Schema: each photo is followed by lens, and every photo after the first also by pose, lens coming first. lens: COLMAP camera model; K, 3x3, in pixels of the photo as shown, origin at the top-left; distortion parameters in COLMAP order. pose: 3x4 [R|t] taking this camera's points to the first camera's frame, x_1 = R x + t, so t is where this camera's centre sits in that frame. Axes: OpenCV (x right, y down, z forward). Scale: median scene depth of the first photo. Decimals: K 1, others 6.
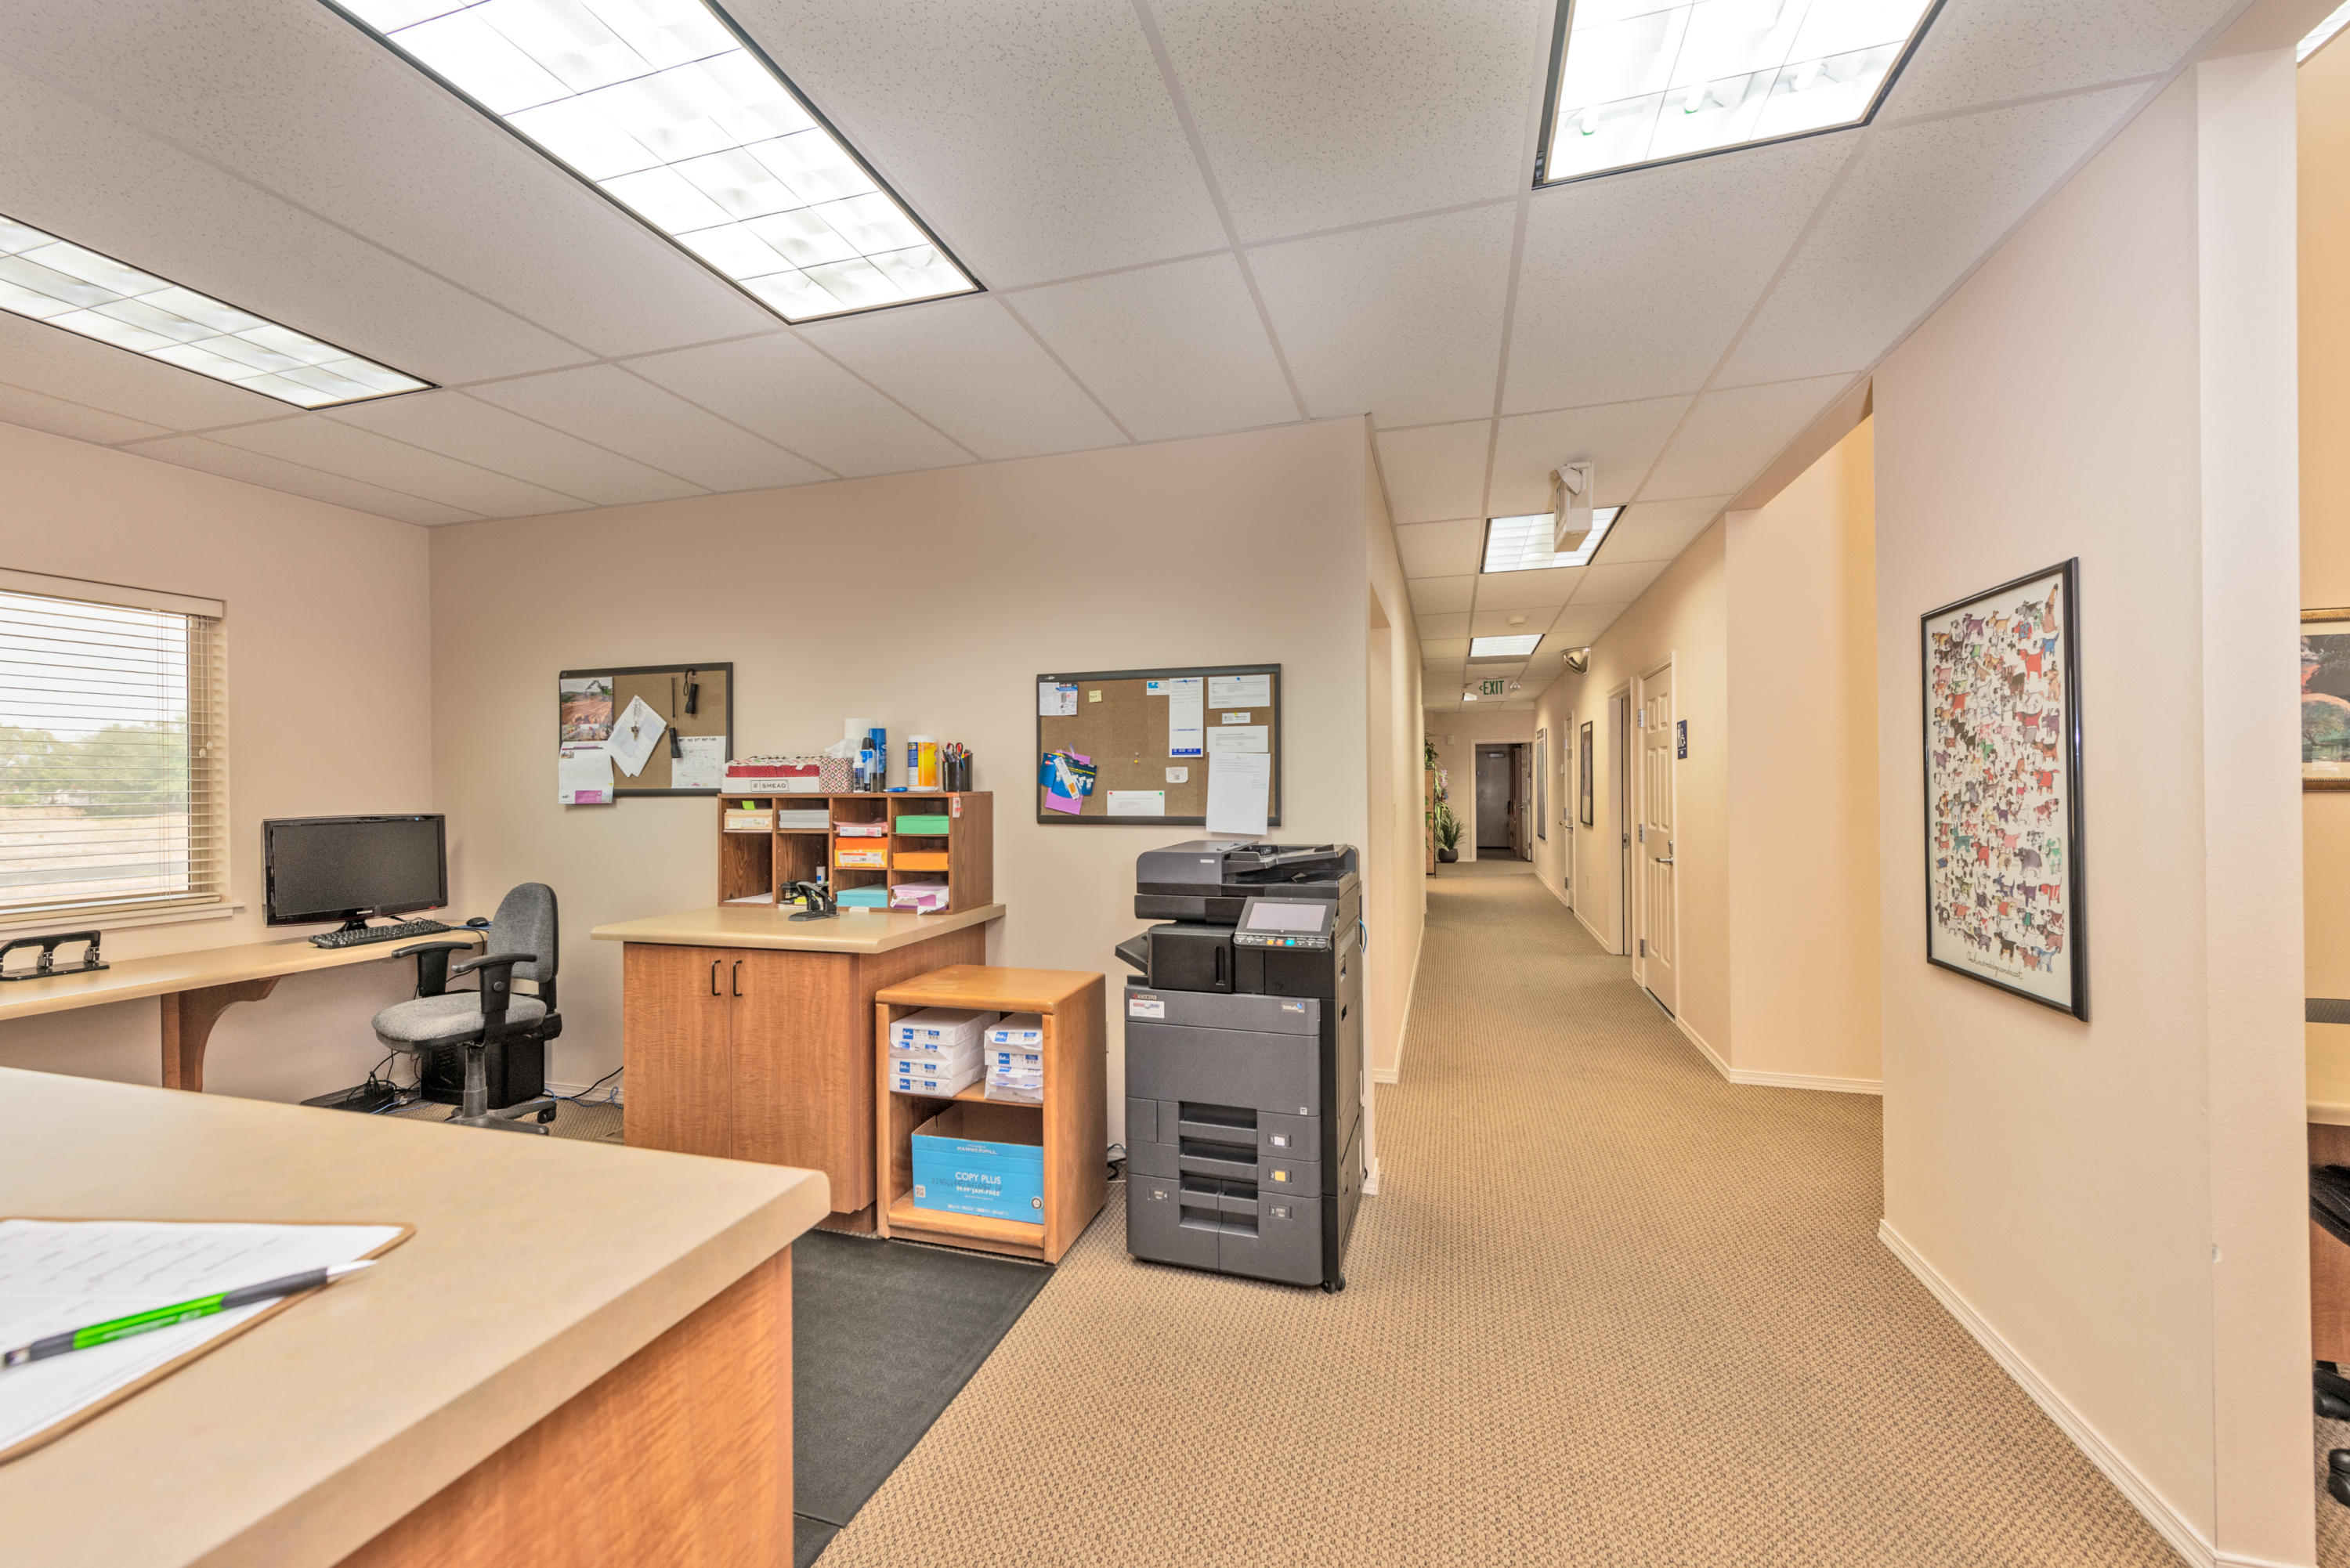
lens RADIAL K [[924.5, 0, 1165.5], [0, 924.5, 779.3], [0, 0, 1]] dist [0.012785, -0.002971]
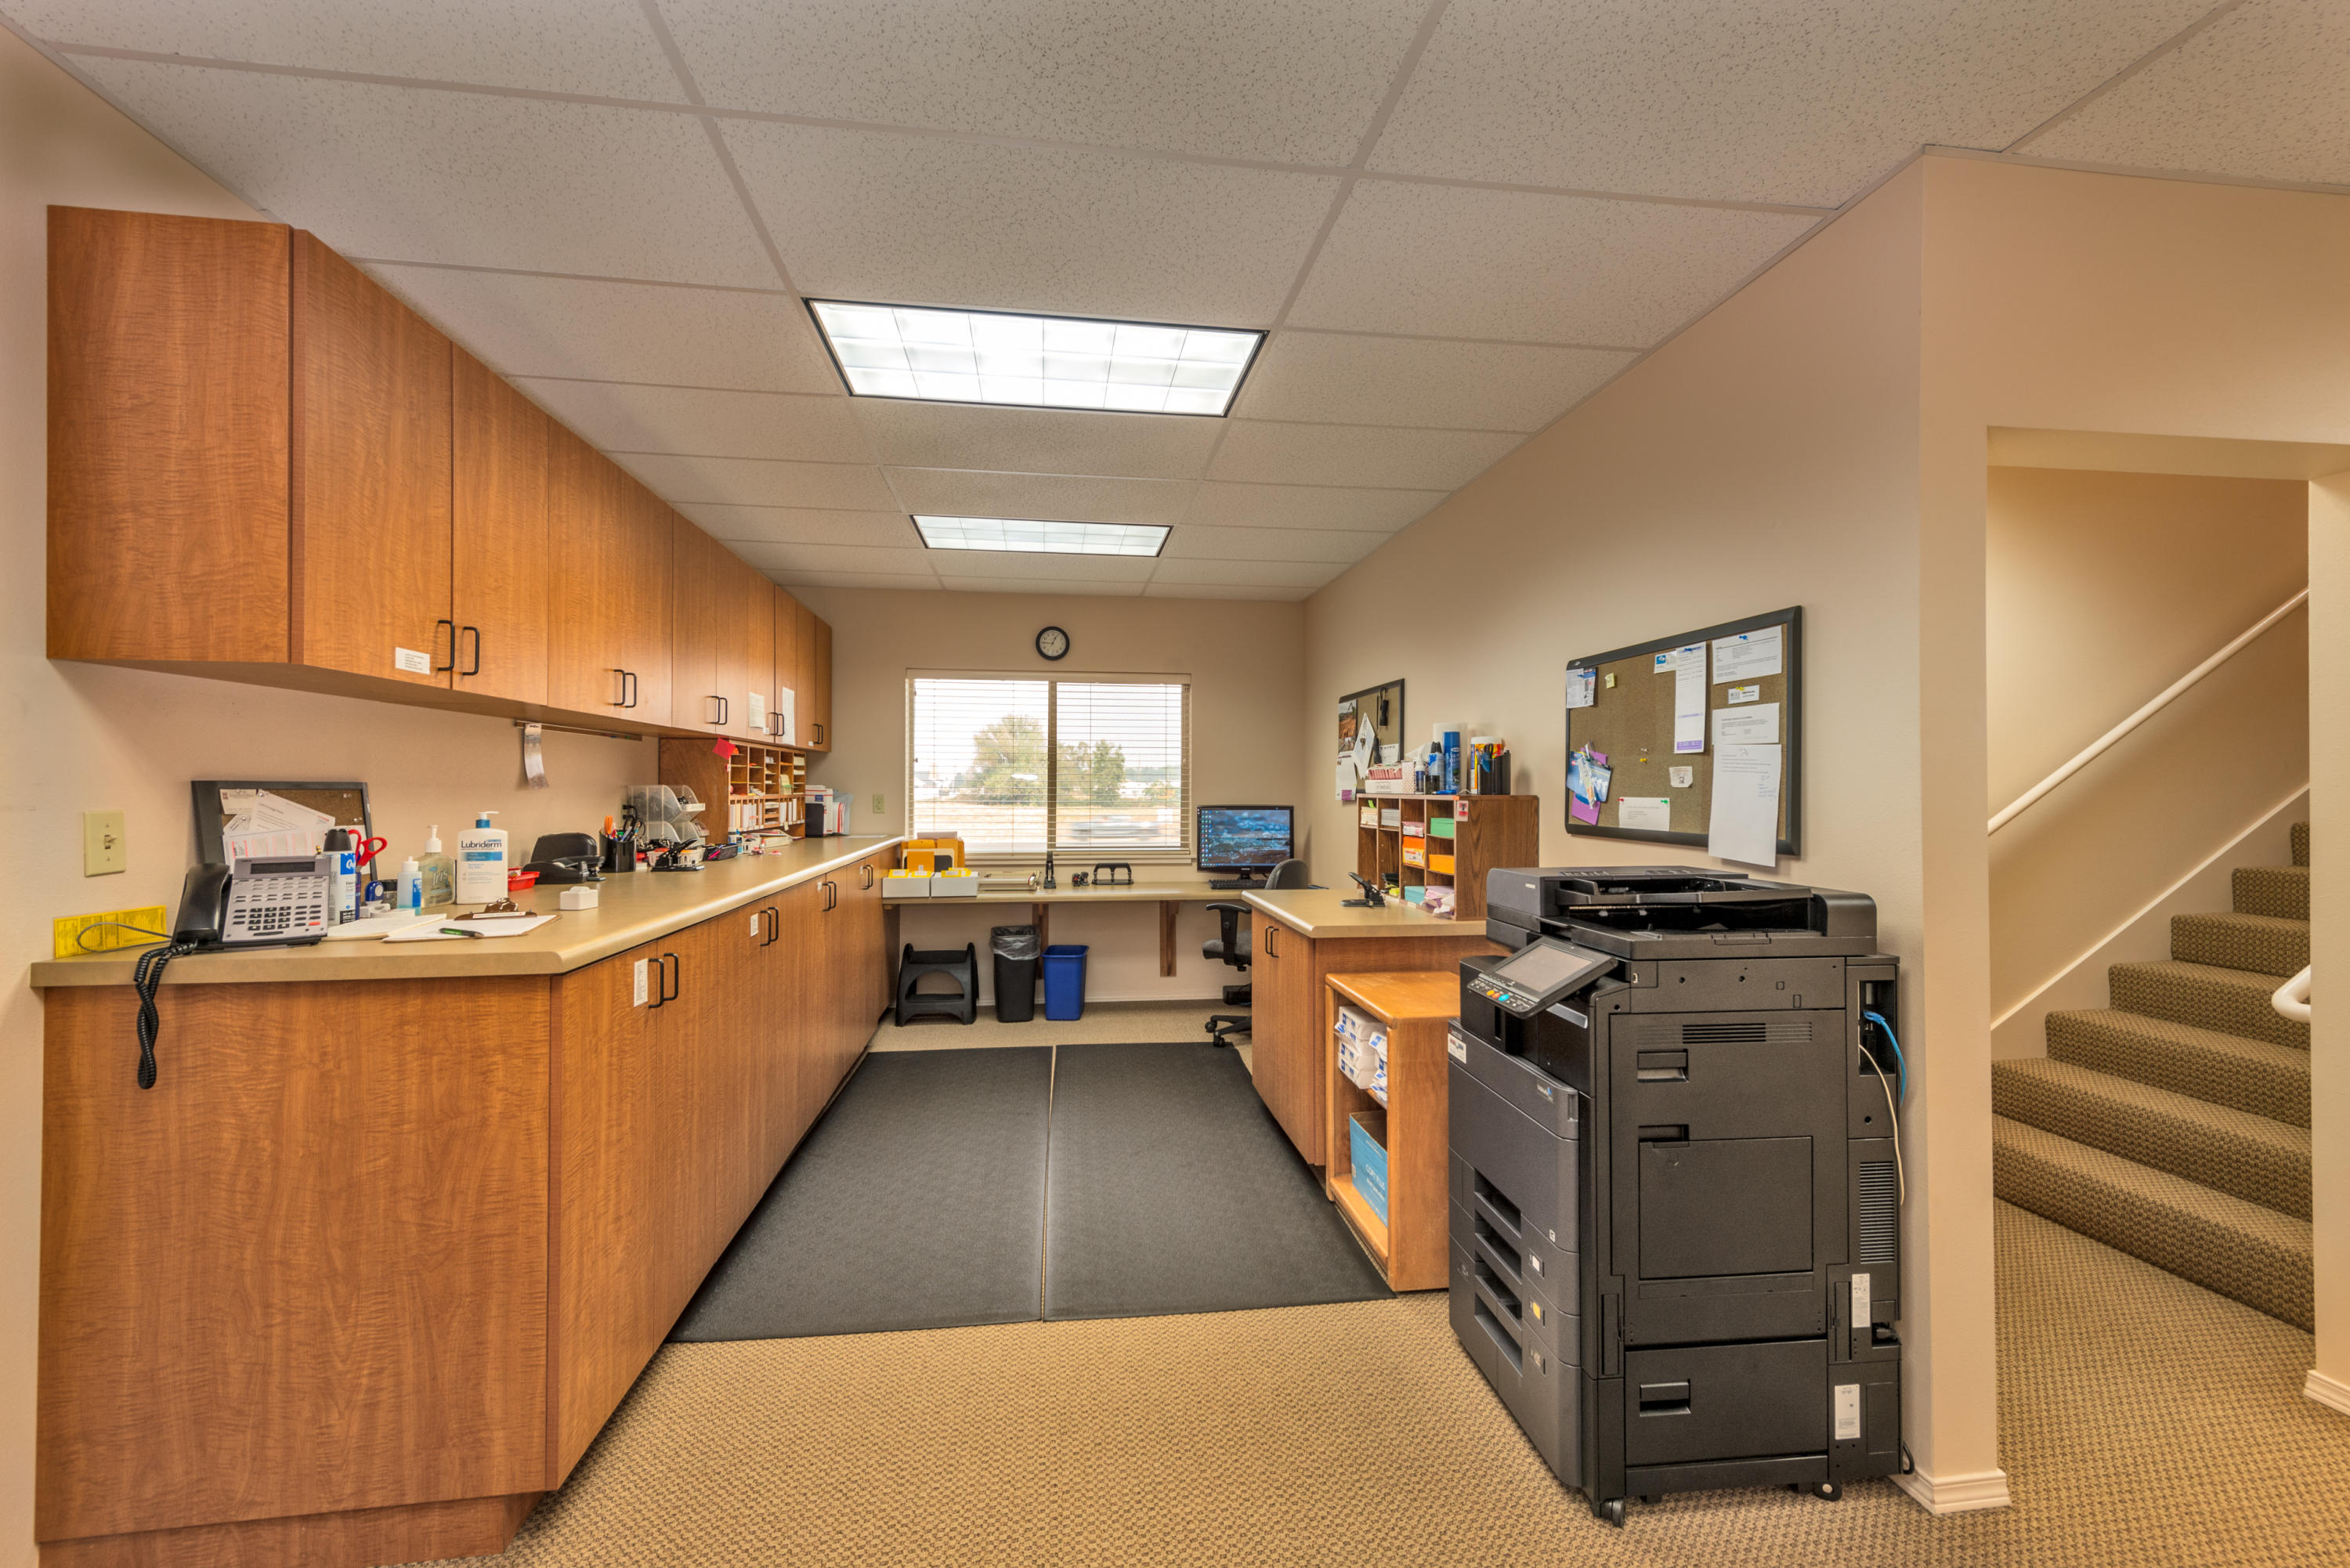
lens RADIAL K [[924.5, 0, 1165.5], [0, 924.5, 779.3], [0, 0, 1]] dist [0.012785, -0.002971]
pose [[0.409951, 0.000664, -0.912107, 0.528315], [-0.002170, 0.999998, -0.000247, -0.001870], [0.912105, 0.002080, 0.409952, 0.318610]]
